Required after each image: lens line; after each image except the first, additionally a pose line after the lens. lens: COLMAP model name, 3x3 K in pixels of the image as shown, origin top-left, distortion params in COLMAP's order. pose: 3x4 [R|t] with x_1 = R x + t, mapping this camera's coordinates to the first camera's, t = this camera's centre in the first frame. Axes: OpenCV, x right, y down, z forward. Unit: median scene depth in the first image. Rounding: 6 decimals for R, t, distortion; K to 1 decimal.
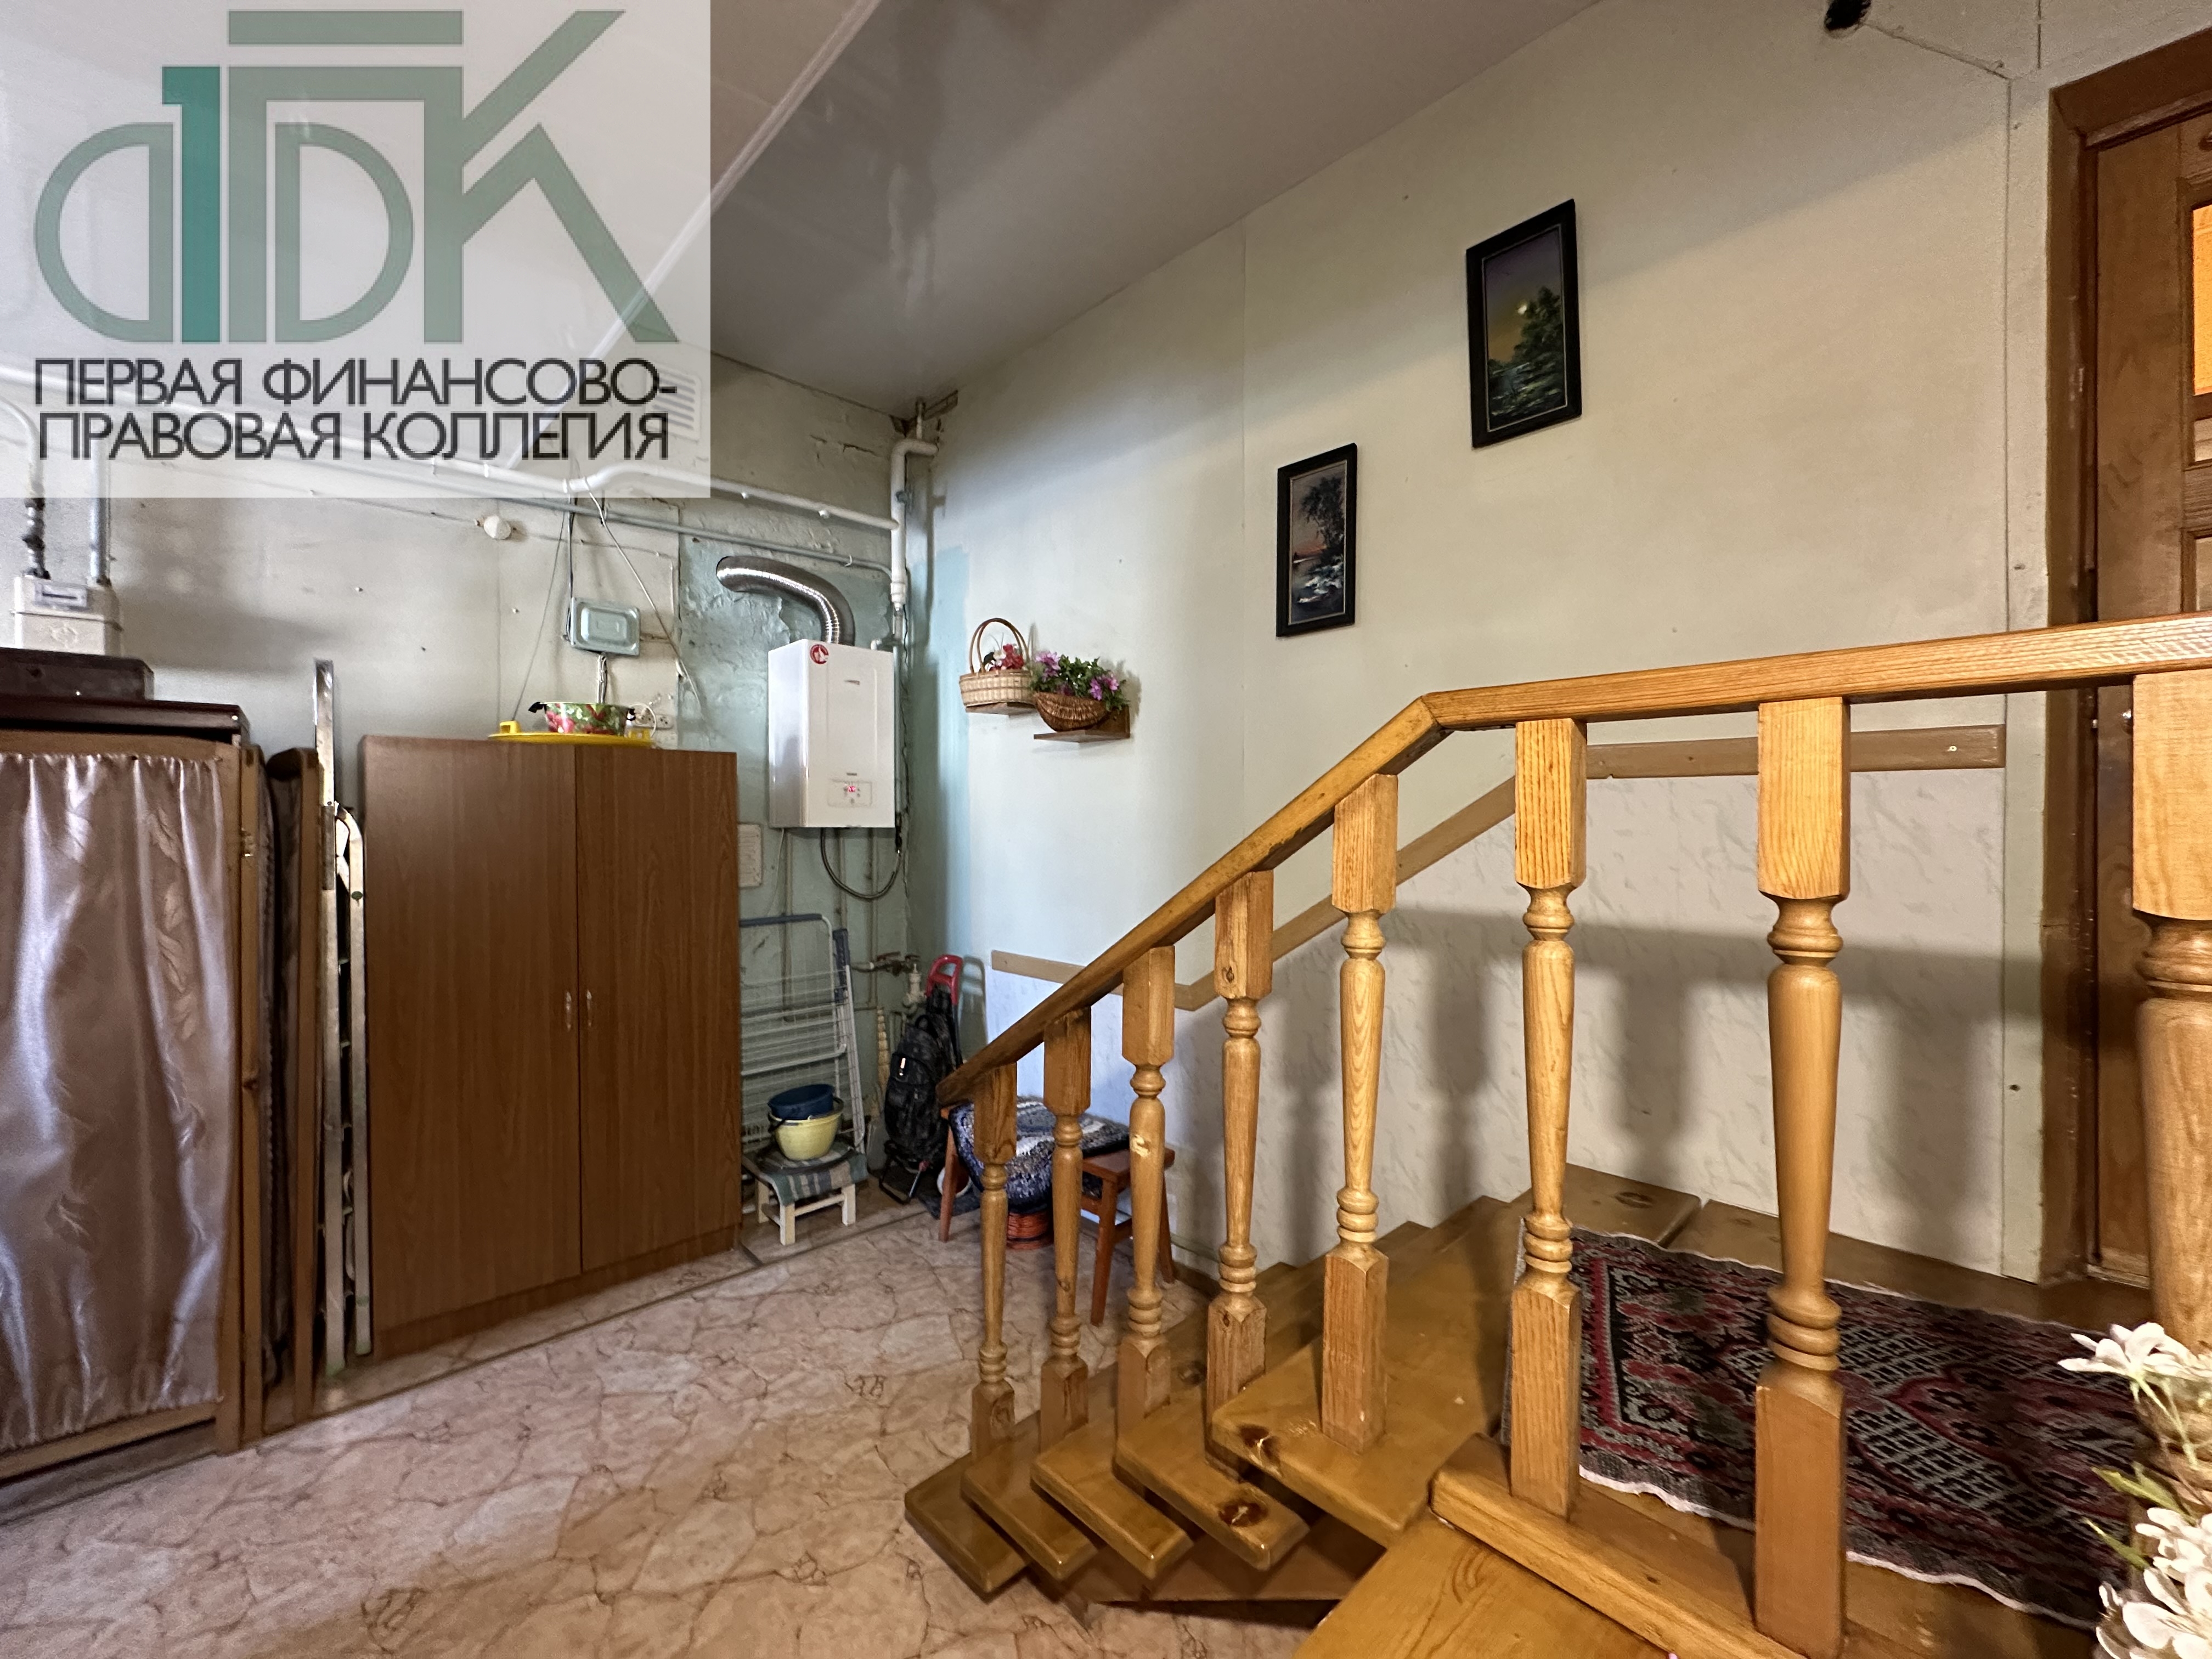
lens RADIAL K [[891.2, 0, 1105.3], [0, 891.2, 827.6], [0, 0, 1]] dist [-0.000813, 0.000590]
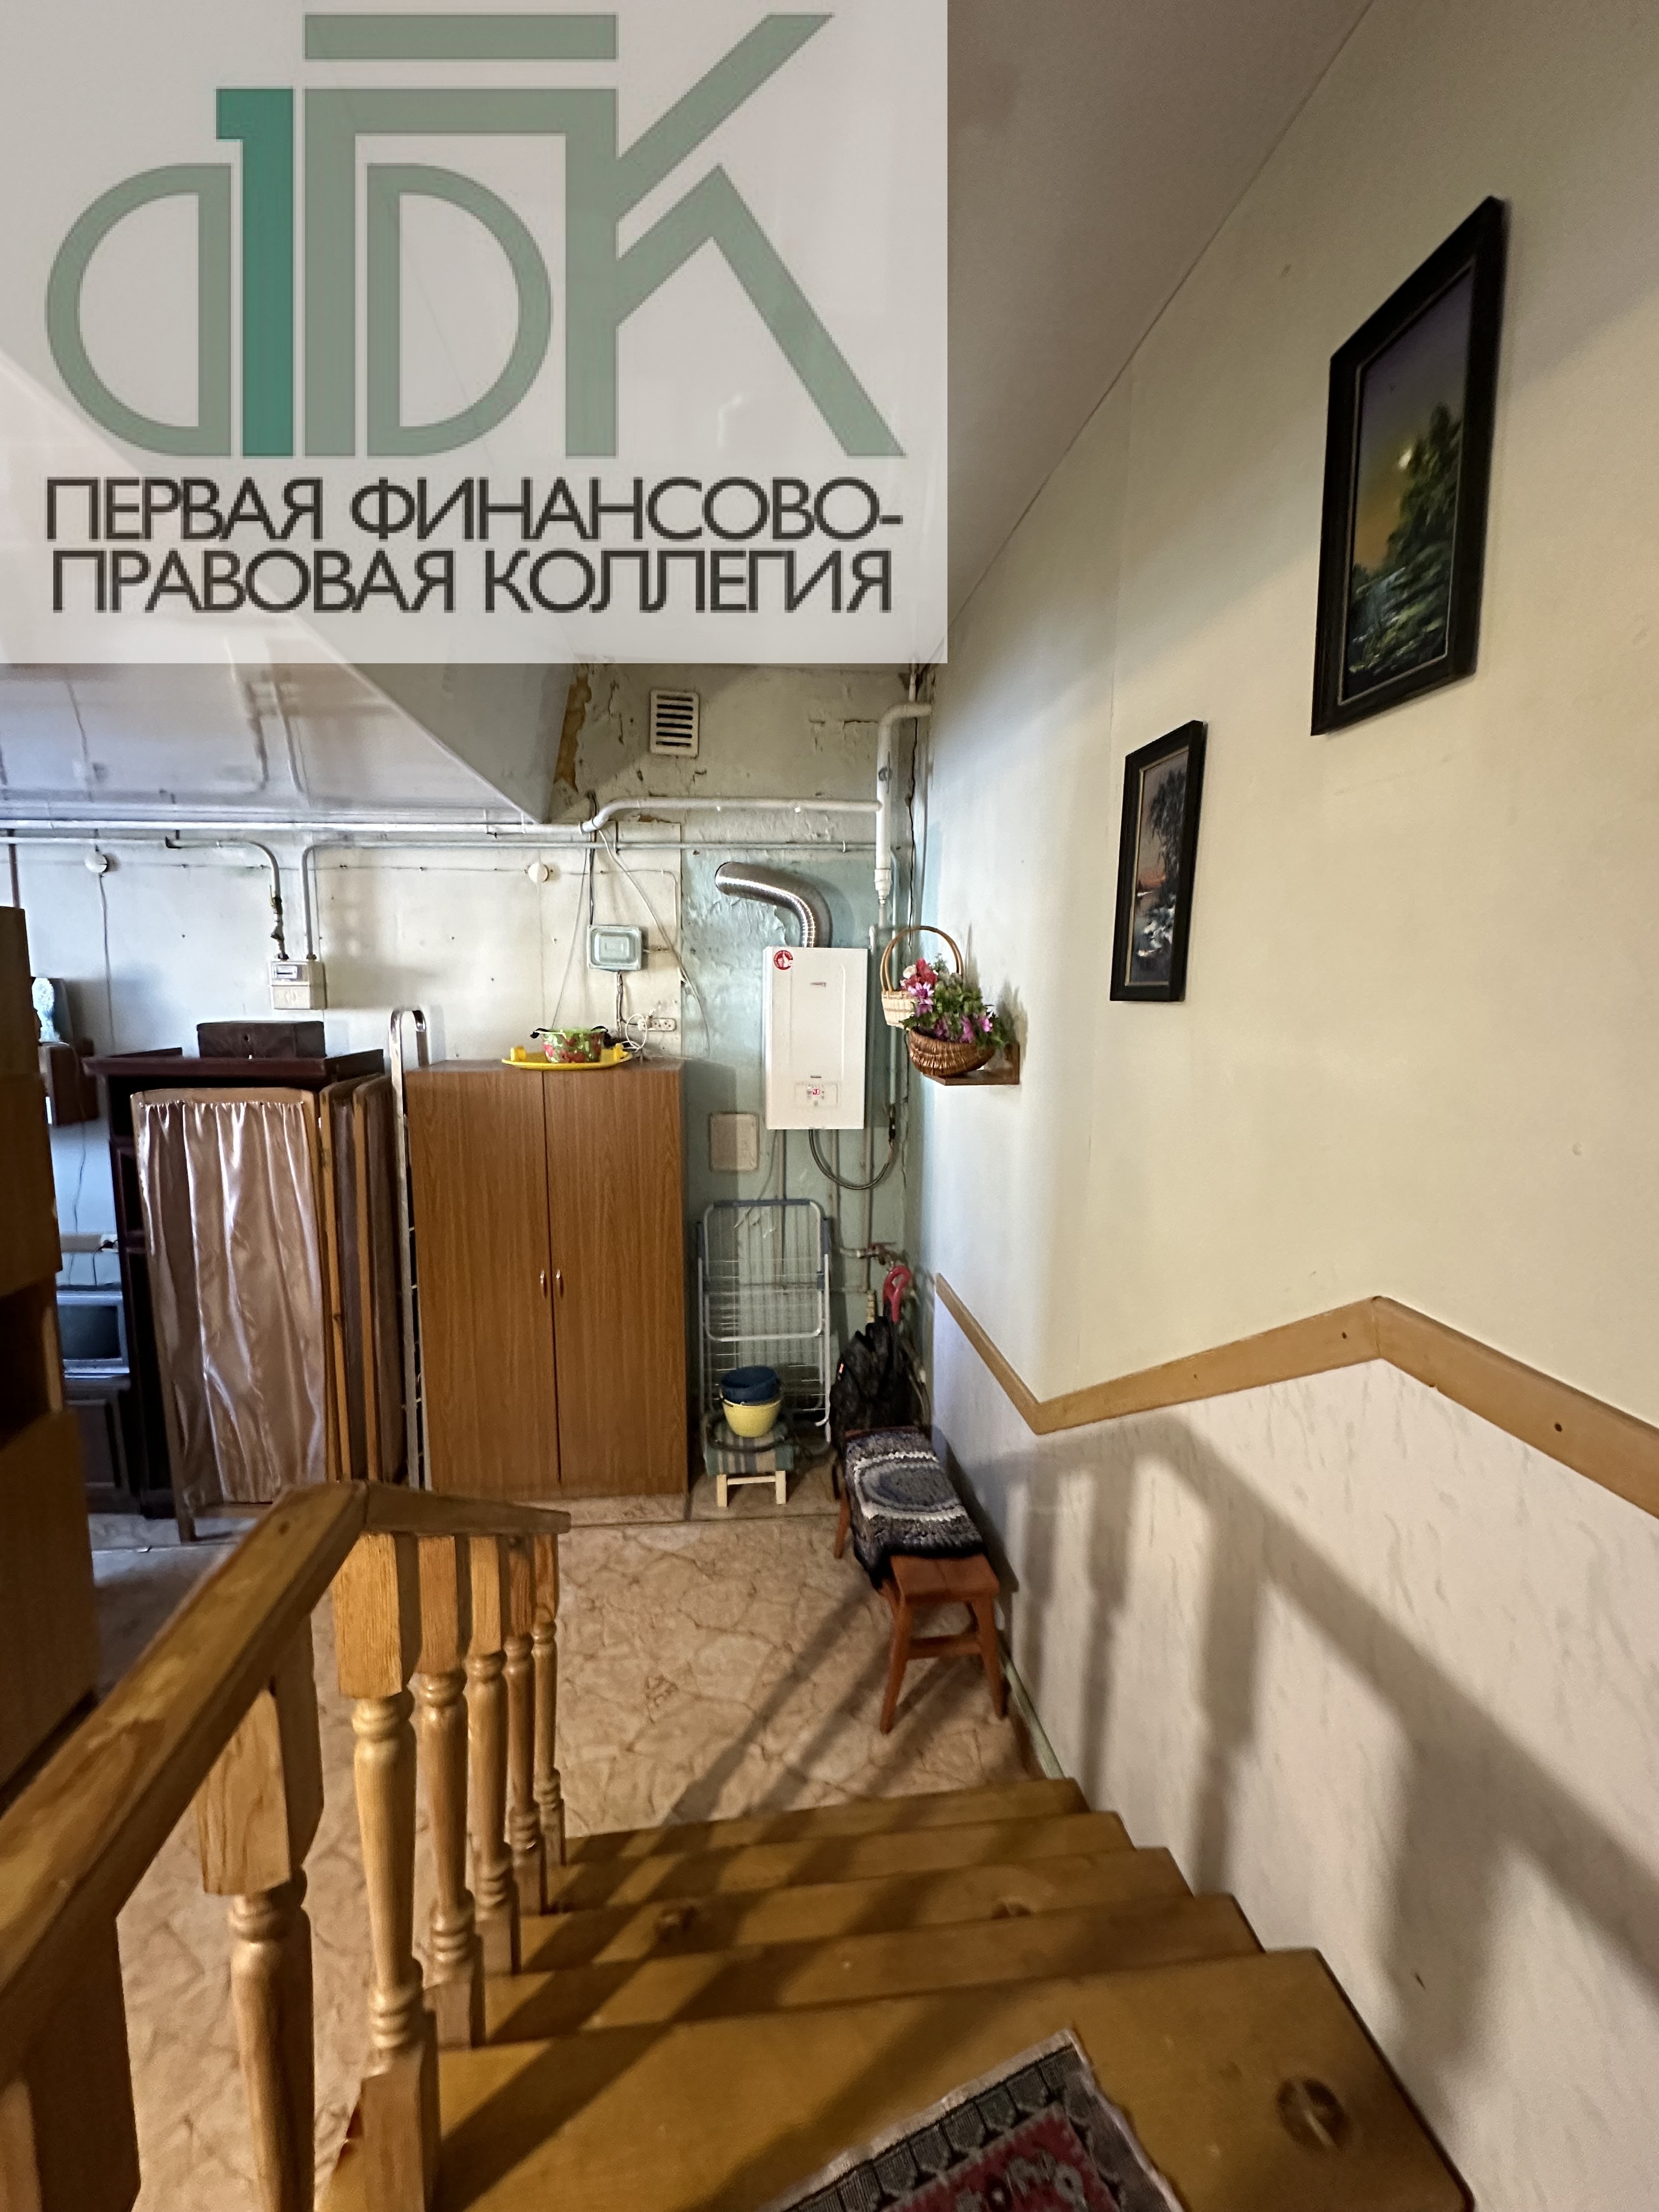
lens RADIAL K [[891.2, 0, 820.6], [0, 891.2, 1105.2], [0, 0, 1]] dist [-0.000813, 0.000590]
pose [[0.796593, 0.092547, -0.597389, 0.442435], [-0.015681, 0.991043, 0.132621, -0.222369], [0.604312, -0.096277, 0.790909, 0.283989]]
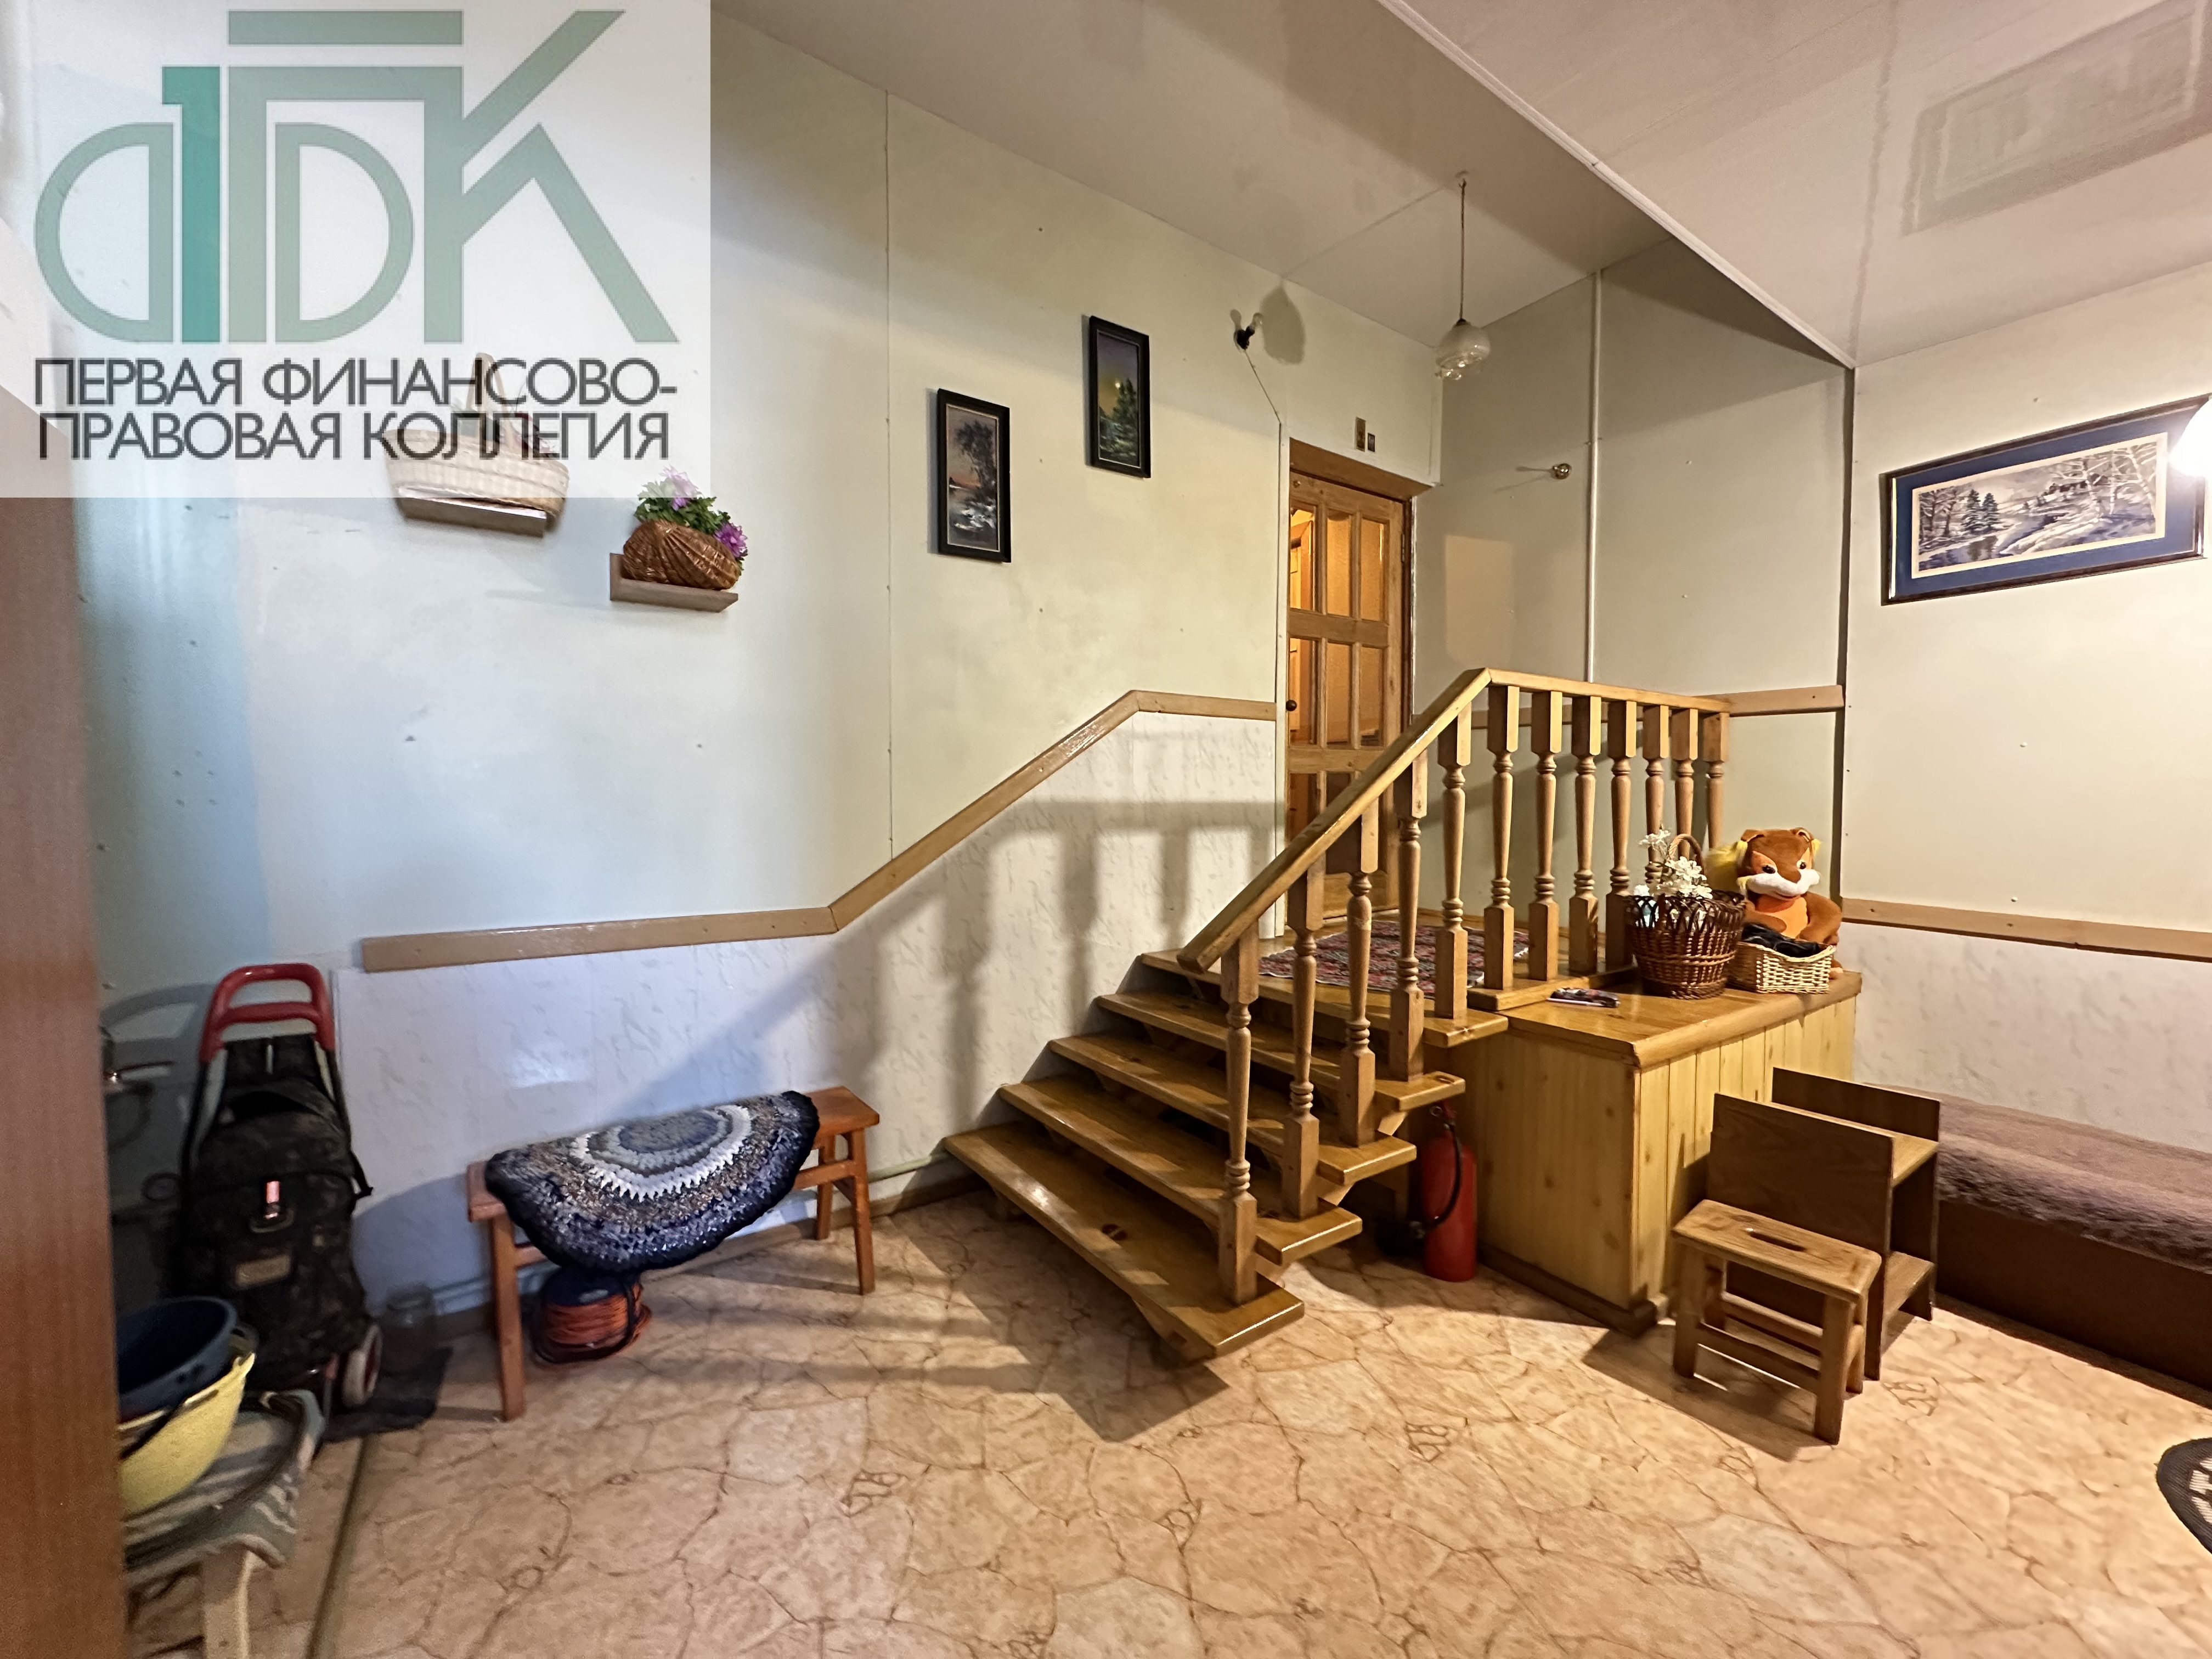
lens RADIAL K [[891.2, 0, 1105.3], [0, 891.2, 827.6], [0, 0, 1]] dist [-0.000813, 0.000590]
pose [[0.159375, -0.047610, 0.986069, -0.824744], [0.001173, 0.998845, 0.048037, 0.059567], [-0.987217, -0.006499, 0.159247, 0.639169]]
